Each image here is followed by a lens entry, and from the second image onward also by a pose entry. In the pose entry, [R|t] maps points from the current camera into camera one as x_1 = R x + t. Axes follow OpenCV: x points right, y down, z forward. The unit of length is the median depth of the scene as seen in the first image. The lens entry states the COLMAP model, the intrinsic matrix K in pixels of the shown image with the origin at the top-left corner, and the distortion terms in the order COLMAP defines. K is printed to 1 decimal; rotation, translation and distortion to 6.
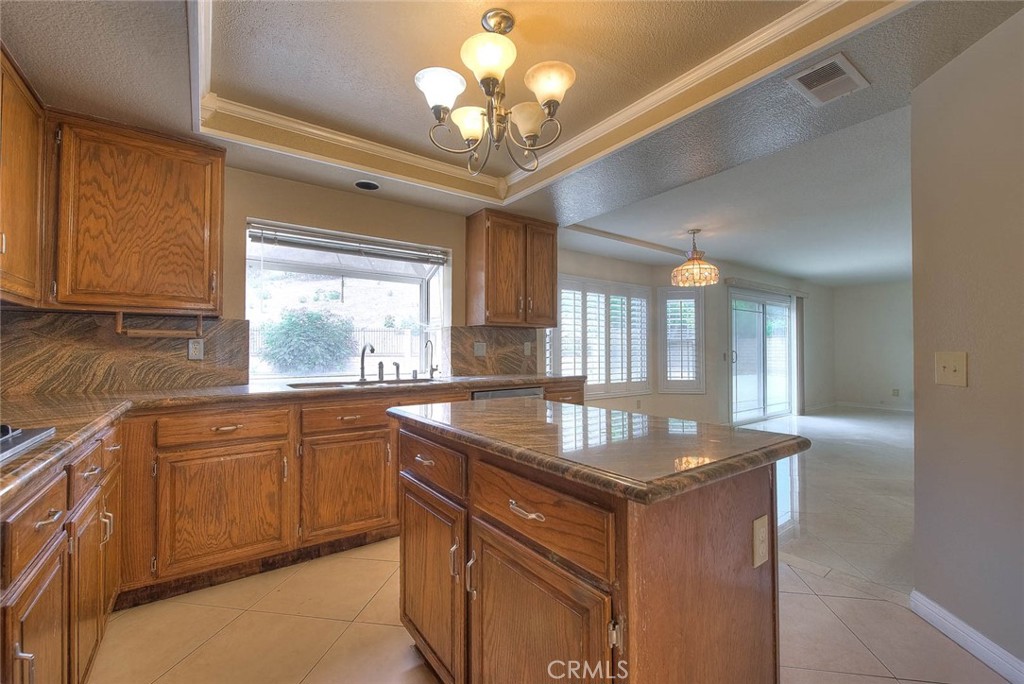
lens RADIAL K [[427.7, 0, 515.2], [0, 427.7, 342.2], [0, 0, 1]] dist [-0.003621, -0.000009]
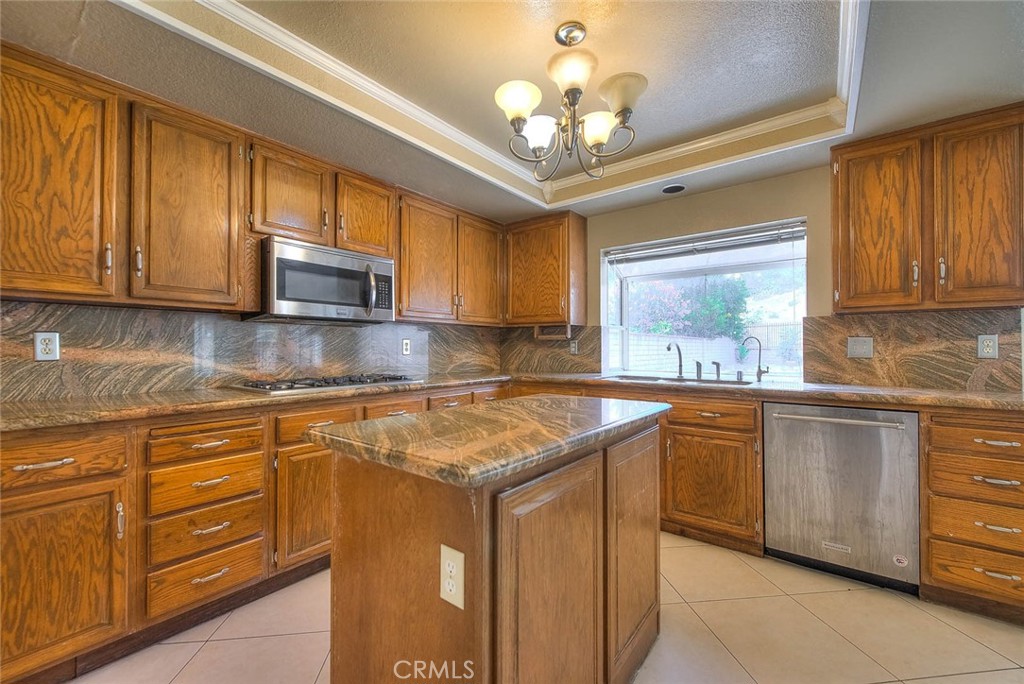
lens RADIAL K [[427.7, 0, 513.0], [0, 427.7, 345.8], [0, 0, 1]] dist [-0.003621, -0.000009]
pose [[0.244744, -0.002119, -0.969585, 0.531231], [0.016833, 0.999856, 0.002064, 0.003824], [0.969442, -0.016826, 0.244744, 0.343368]]
